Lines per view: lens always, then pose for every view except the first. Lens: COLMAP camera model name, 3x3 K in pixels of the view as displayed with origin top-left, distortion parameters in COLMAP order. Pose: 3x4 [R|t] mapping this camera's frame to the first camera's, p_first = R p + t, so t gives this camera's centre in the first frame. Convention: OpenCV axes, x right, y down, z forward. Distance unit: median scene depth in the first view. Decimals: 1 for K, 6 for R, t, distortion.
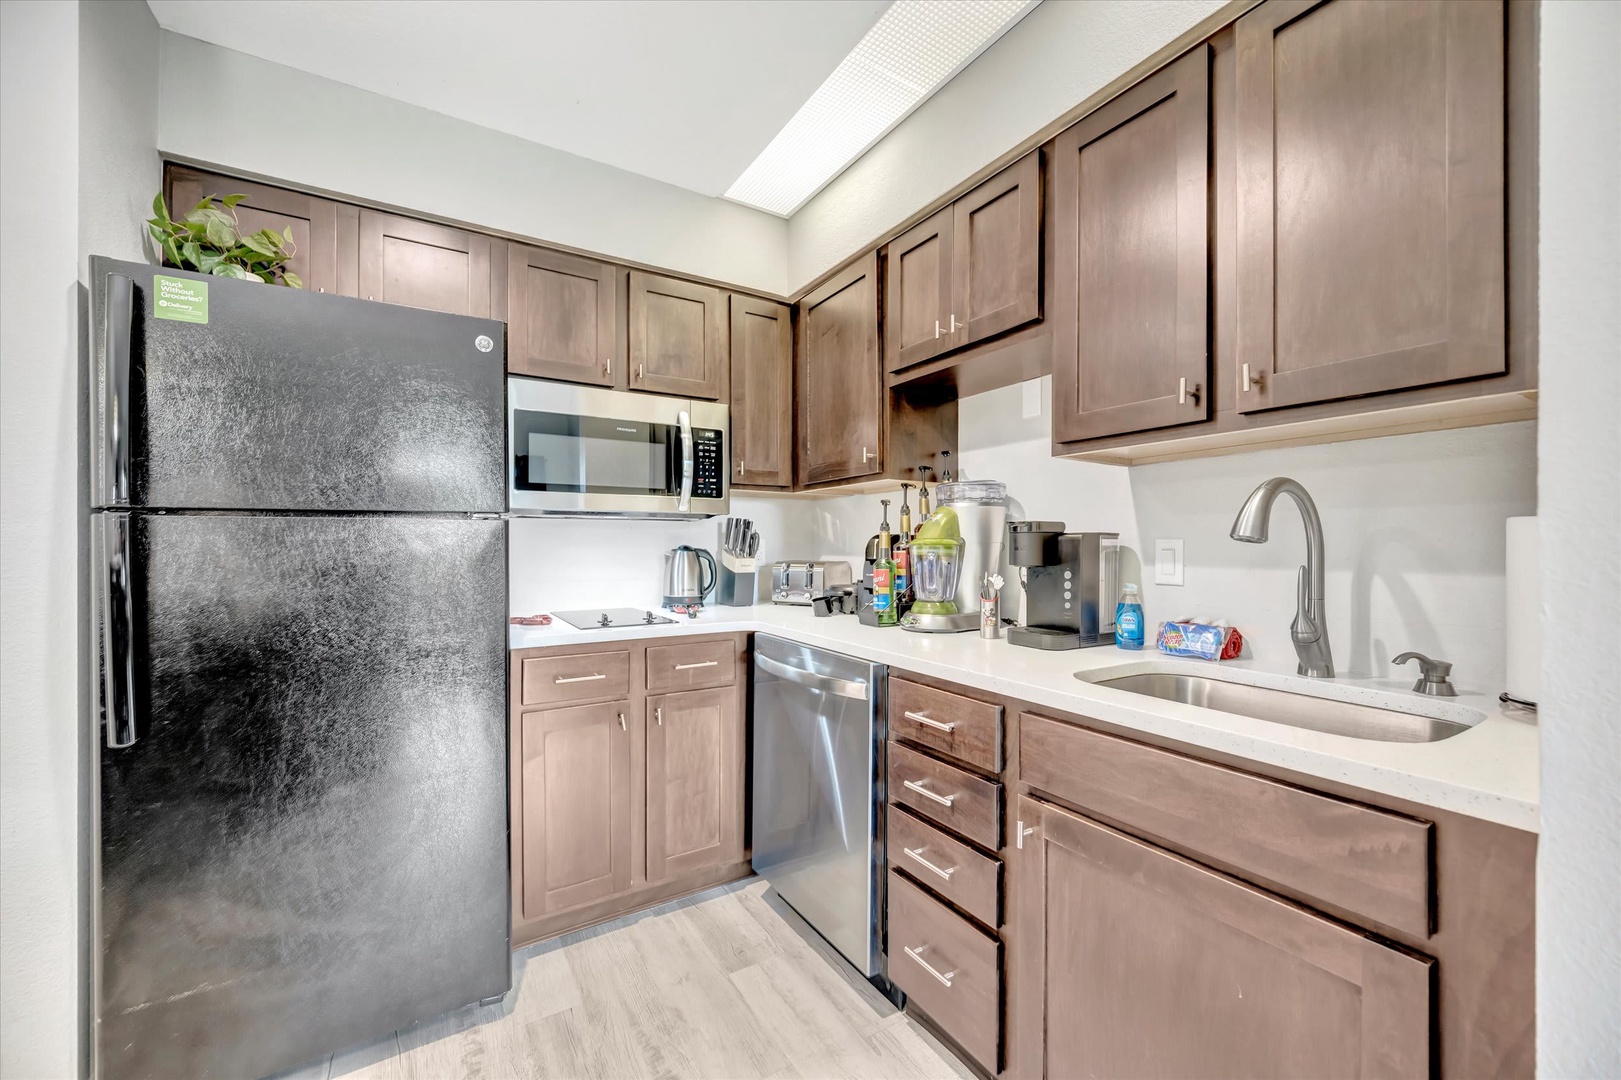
lens RADIAL K [[655.4, 0, 828.2], [0, 655.4, 544.4], [0, 0, 1]] dist [0.002193, -0.000824]
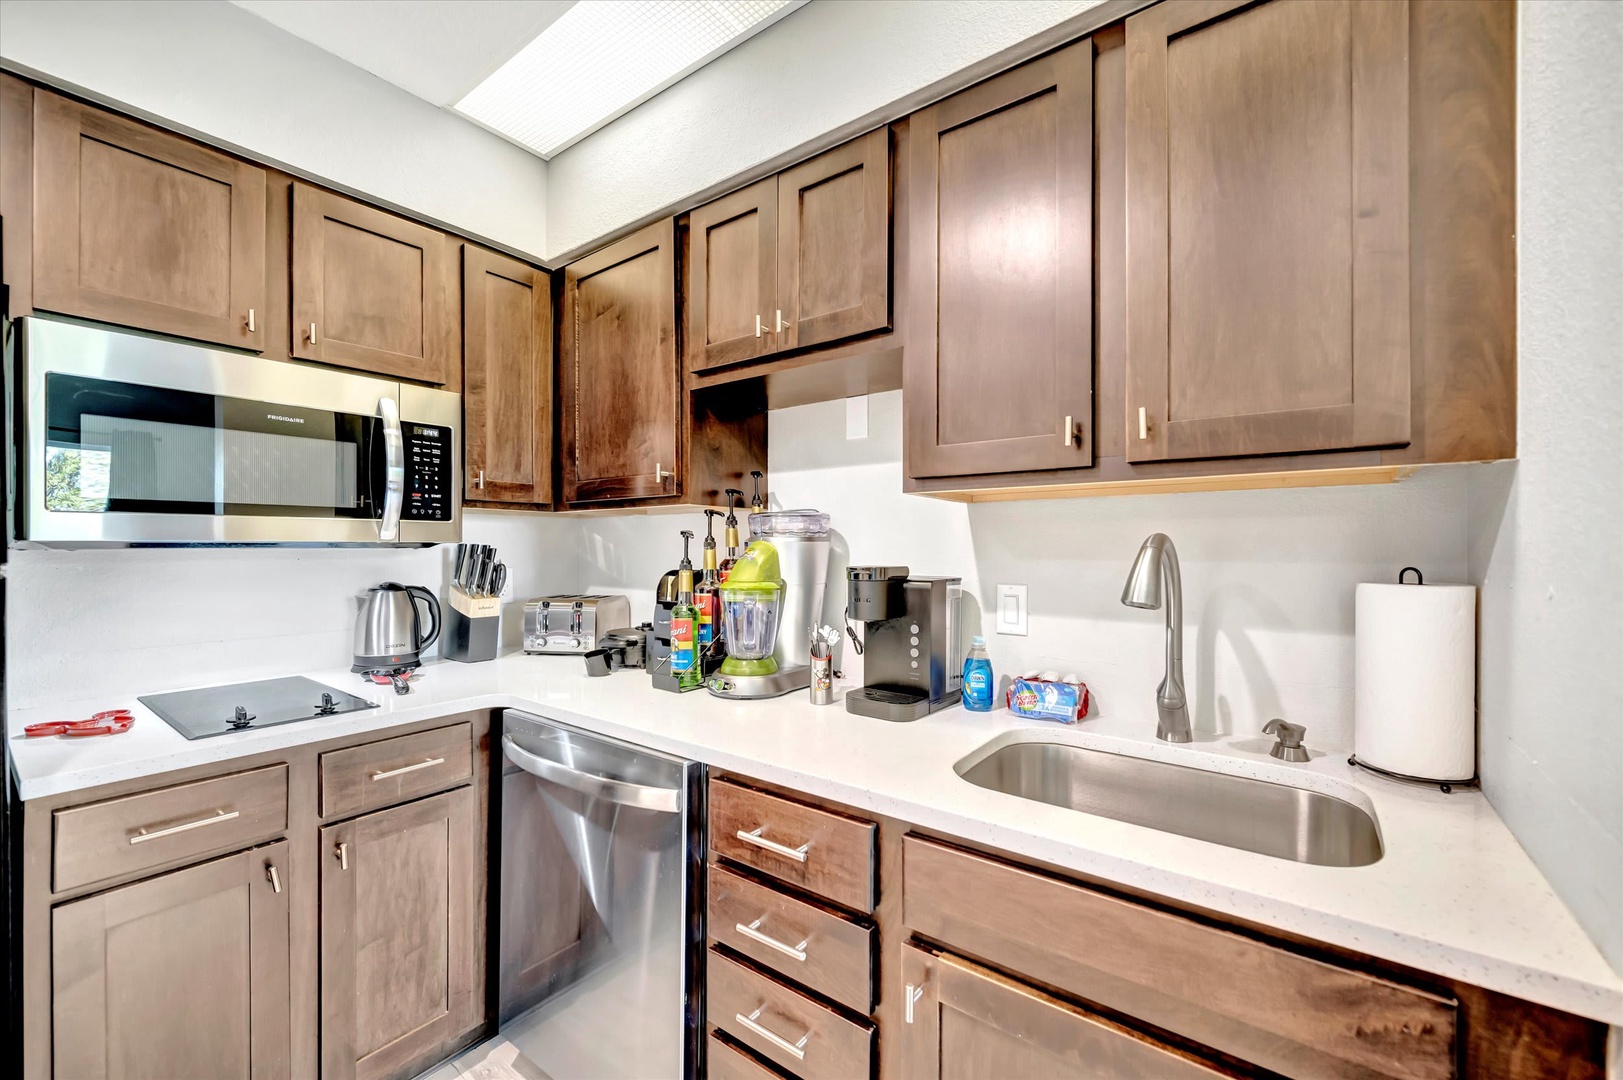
lens RADIAL K [[656.2, 0, 839.0], [0, 656.2, 544.4], [0, 0, 1]] dist [0.002193, -0.000824]
pose [[0.927966, 0.000054, 0.372664, -0.040963], [0.000172, 1.000000, -0.000573, -0.054123], [-0.372664, 0.000596, 0.927966, 0.198364]]
